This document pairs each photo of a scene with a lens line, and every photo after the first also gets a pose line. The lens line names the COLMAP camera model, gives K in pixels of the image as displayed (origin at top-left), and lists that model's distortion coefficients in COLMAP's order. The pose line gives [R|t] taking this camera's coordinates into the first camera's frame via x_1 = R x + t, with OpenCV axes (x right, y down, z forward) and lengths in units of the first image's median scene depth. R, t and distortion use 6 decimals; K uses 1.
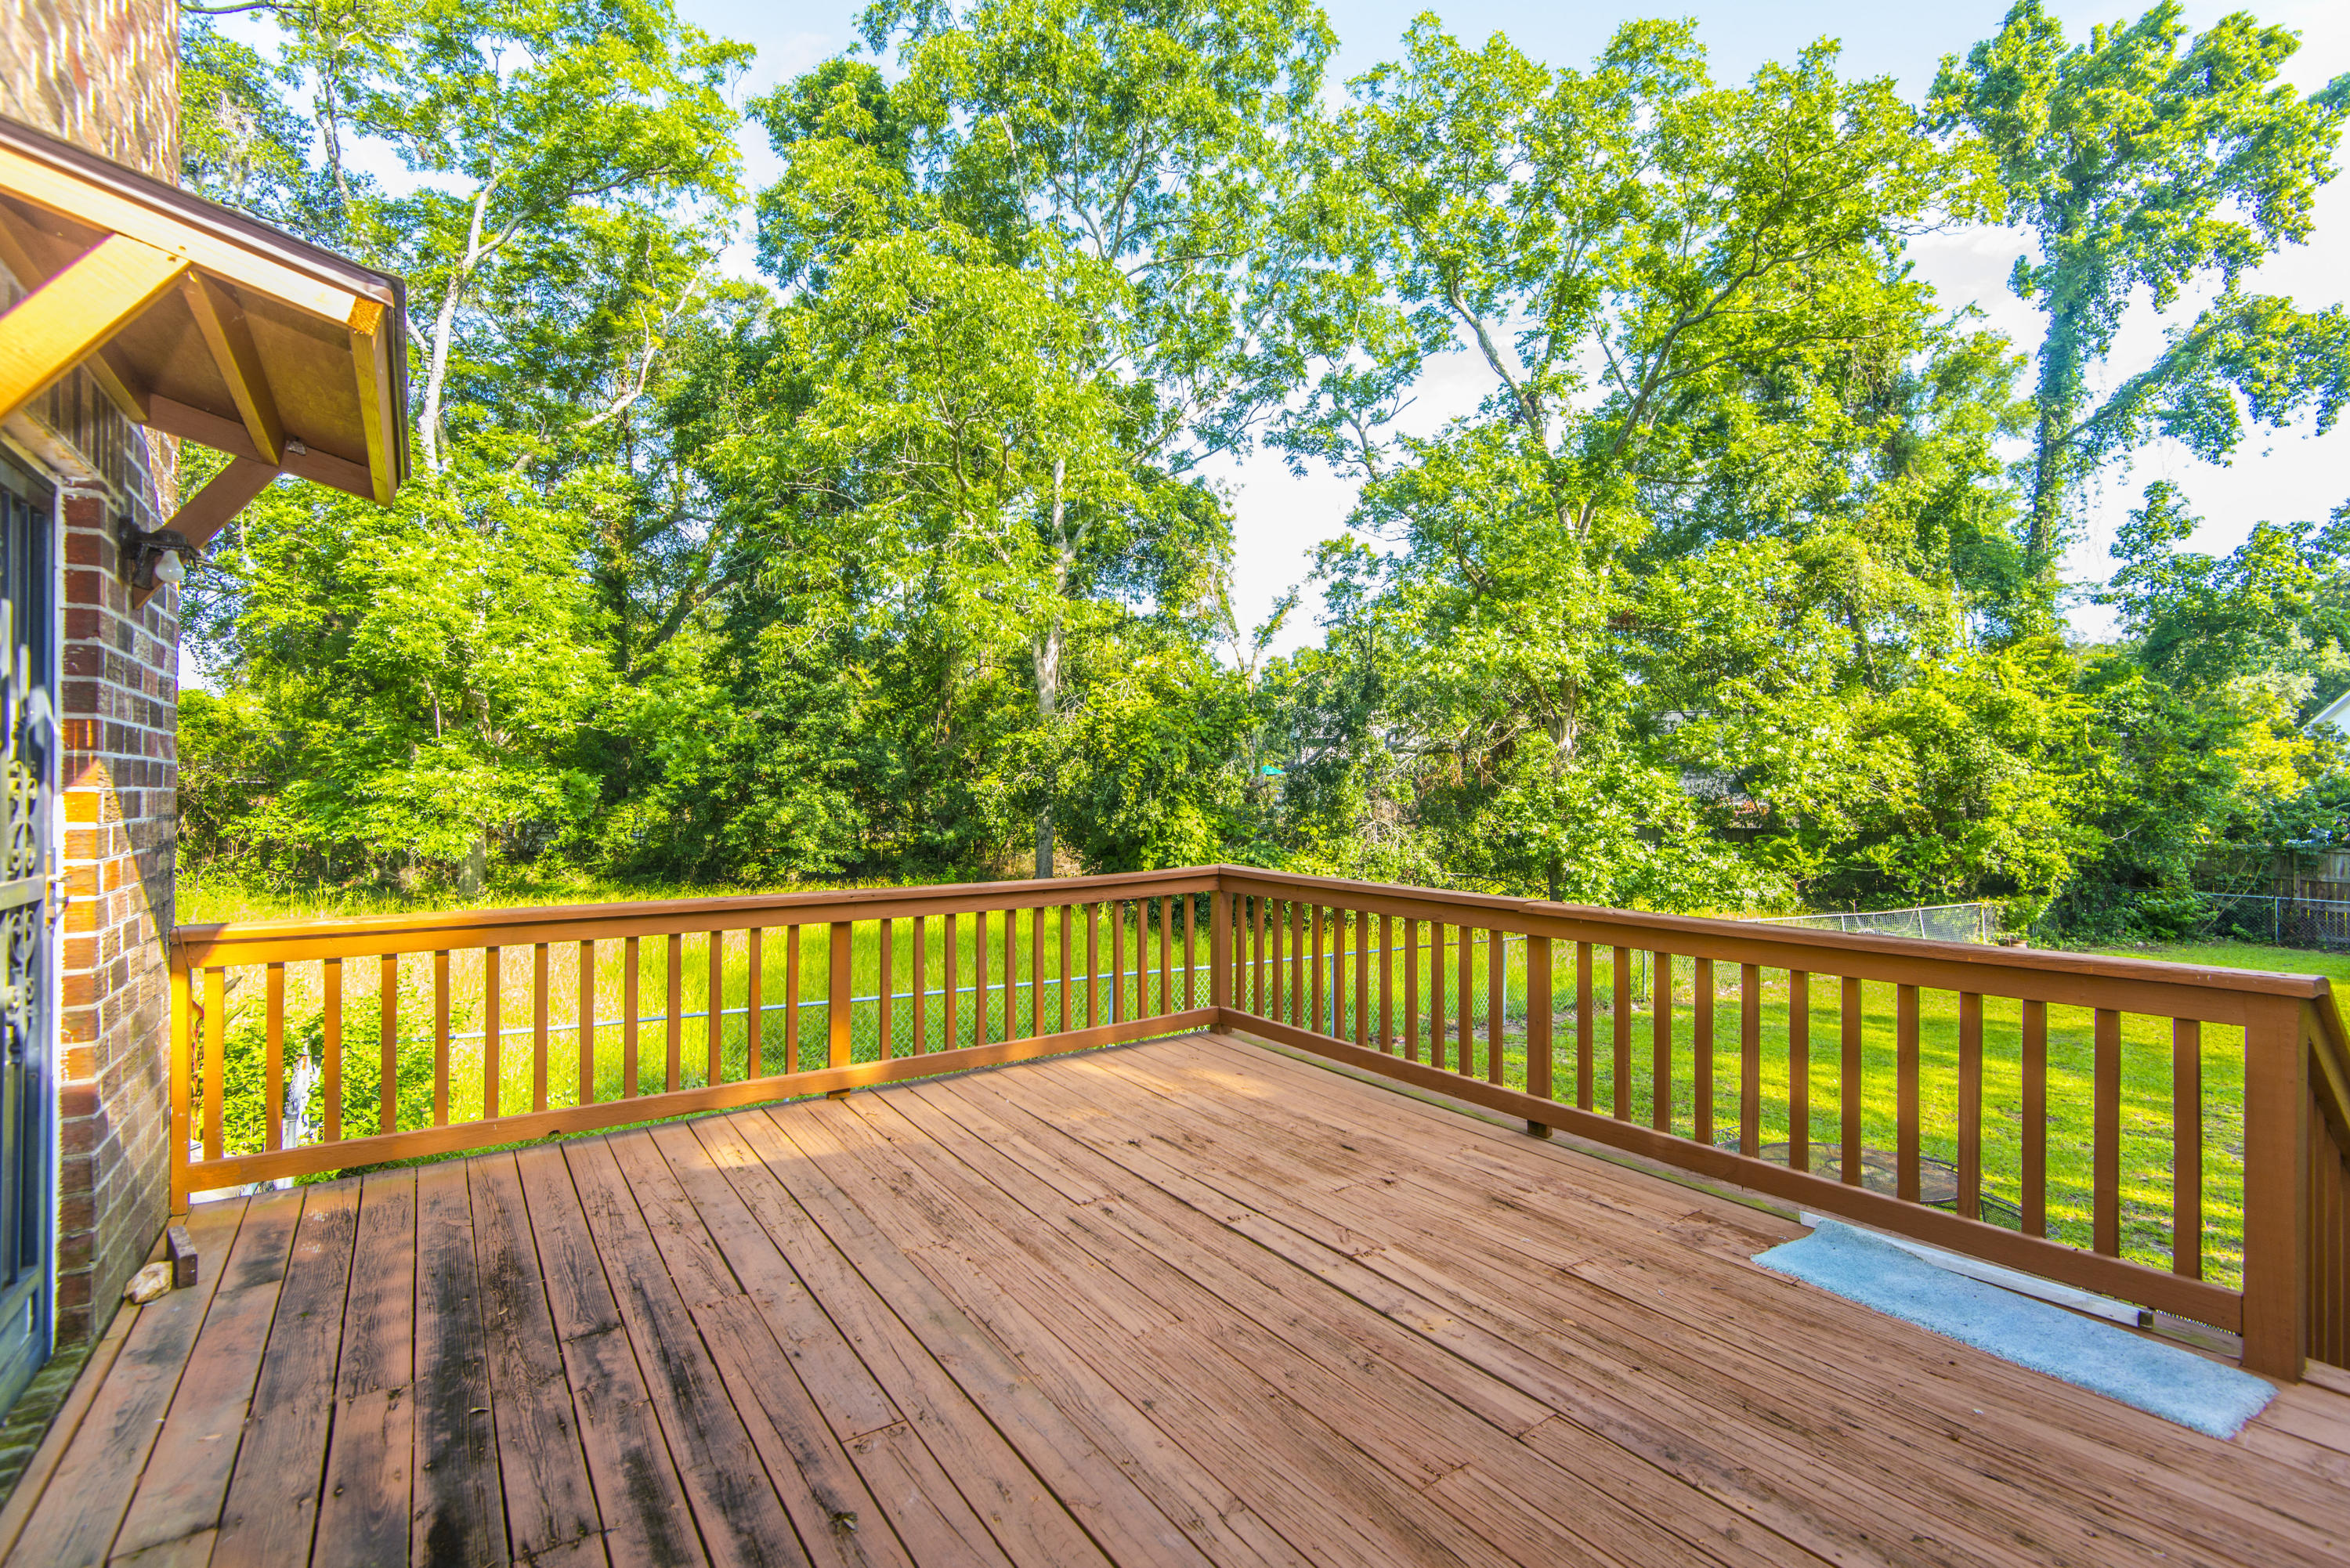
lens RADIAL K [[1059.8, 0, 1175.0], [0, 1059.8, 784.0], [0, 0, 1]] dist [-0.005618, -0.000008]
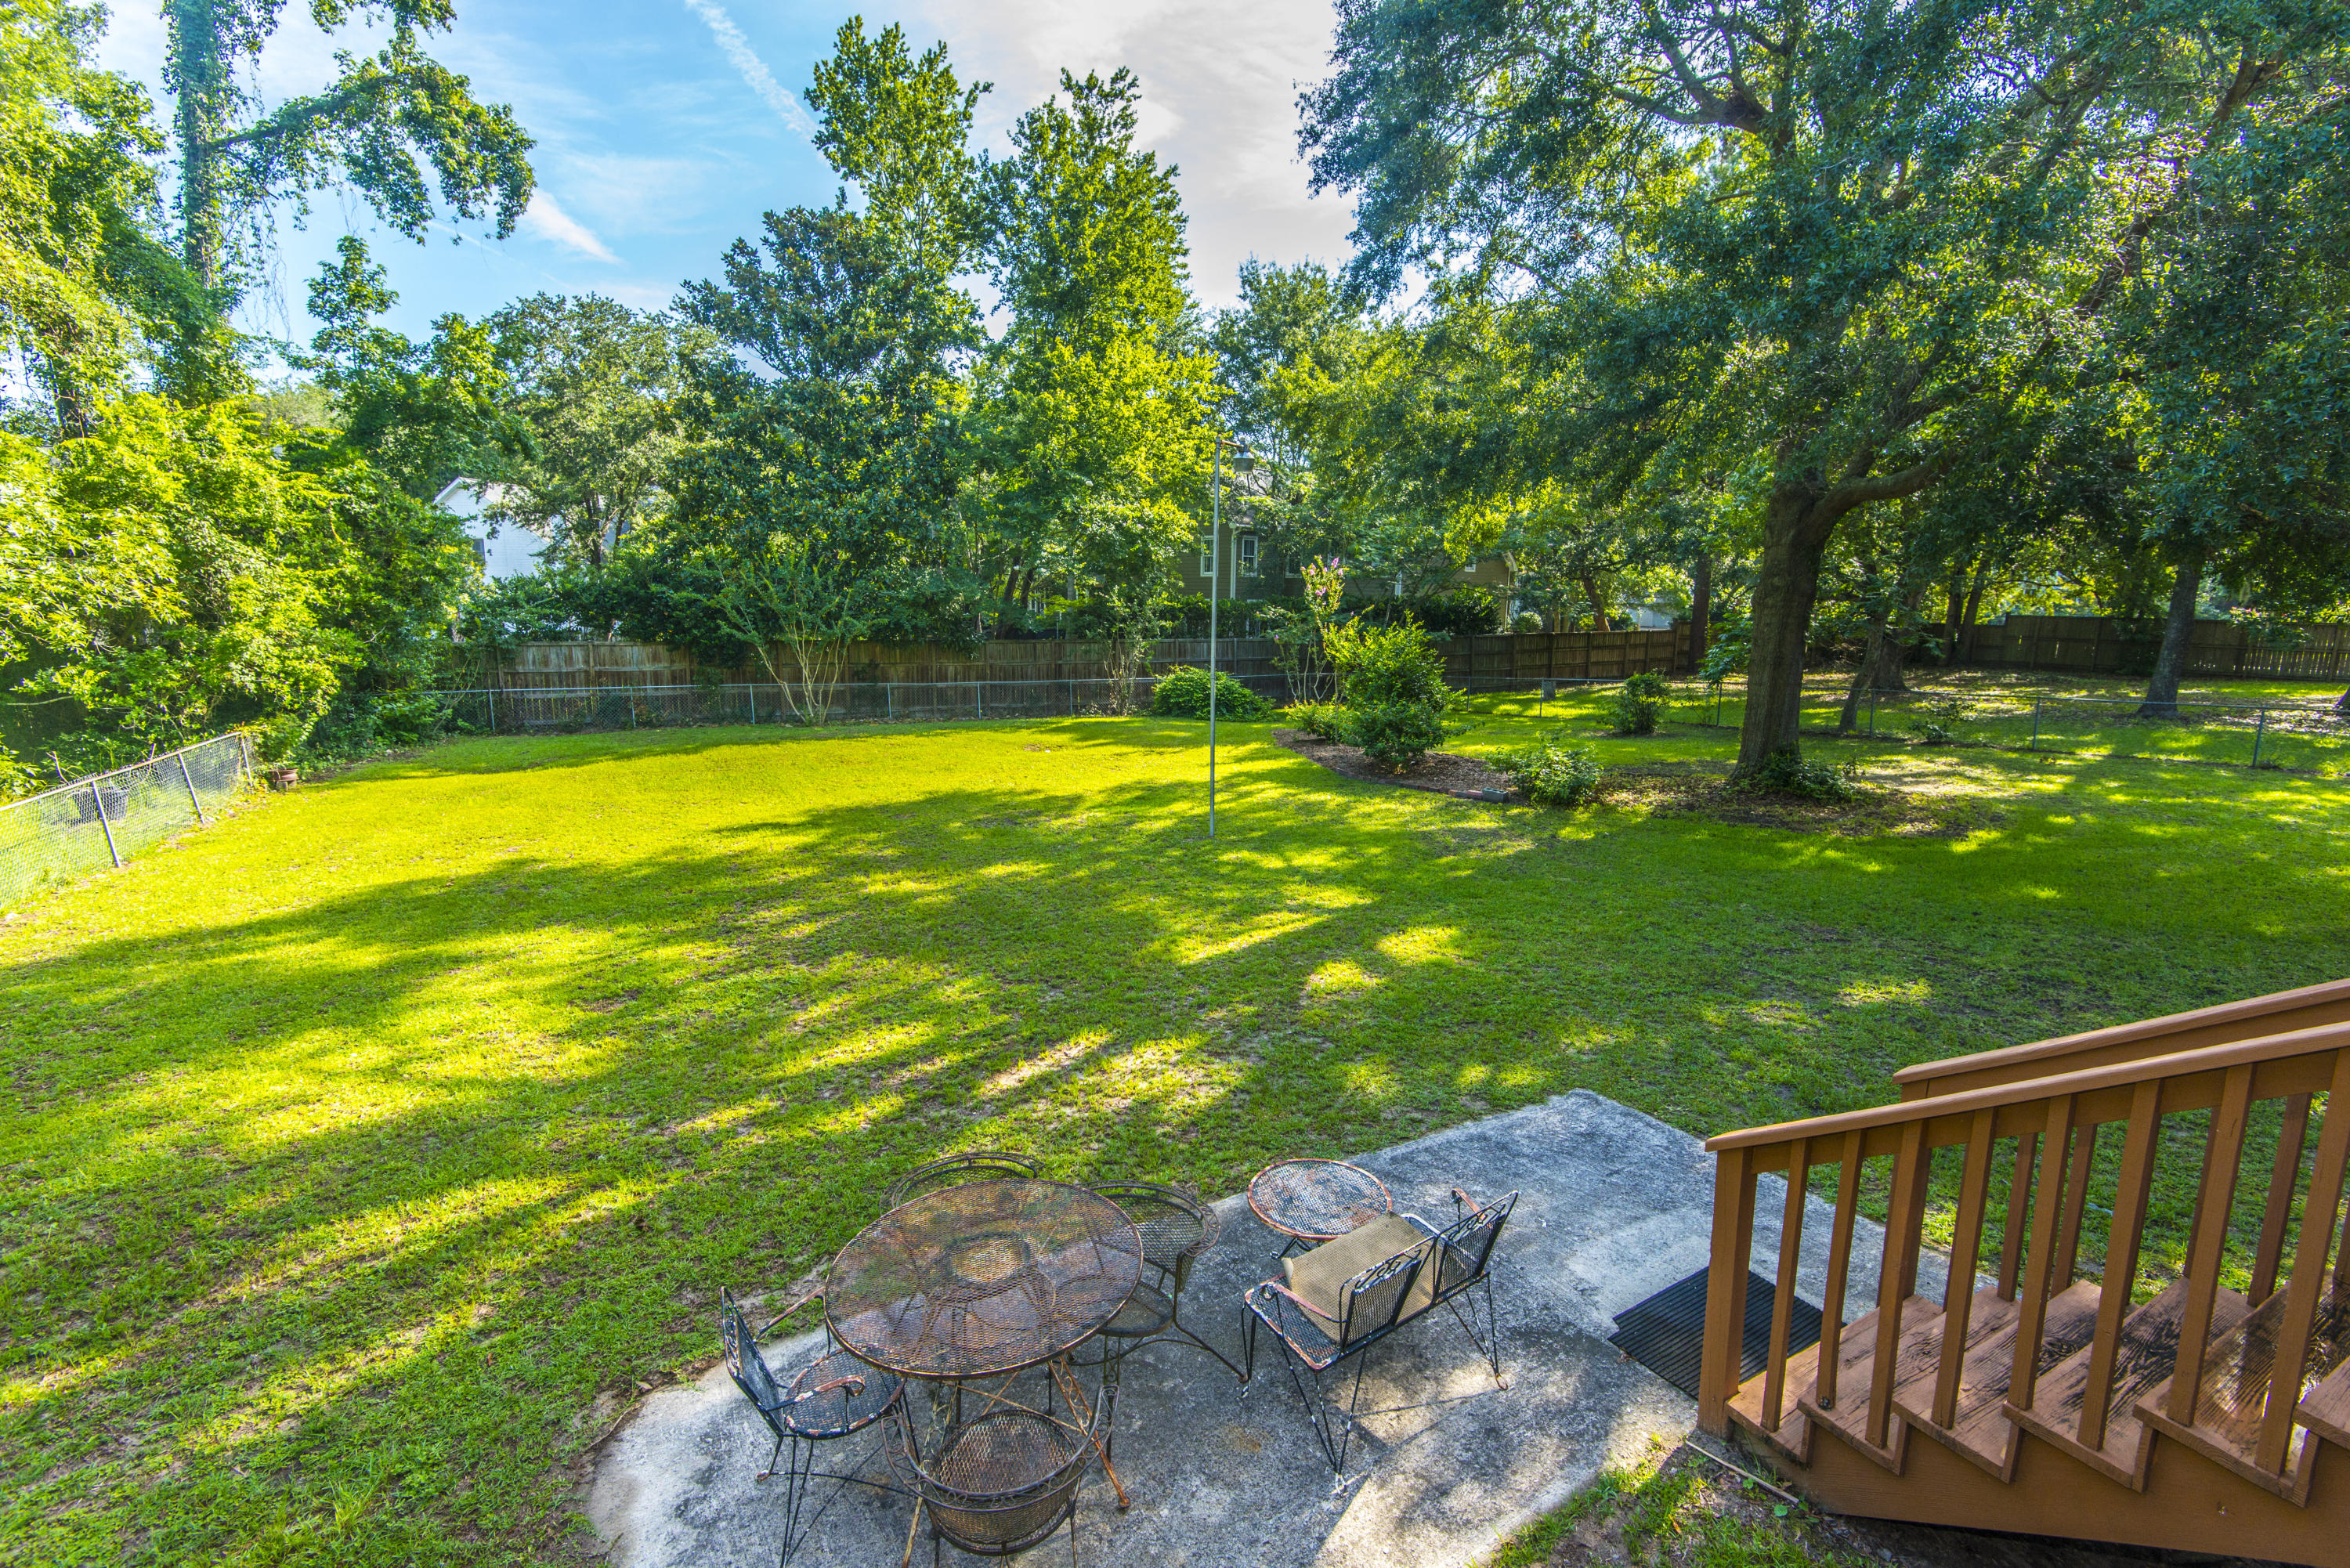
lens RADIAL K [[1059.8, 0, 1175.0], [0, 1059.8, 784.0], [0, 0, 1]] dist [-0.005618, -0.000008]
pose [[0.087634, -0.176980, 0.980305, 0.035825], [-0.015491, 0.983730, 0.178983, -0.001864], [-0.996032, -0.030871, 0.083466, 0.217348]]
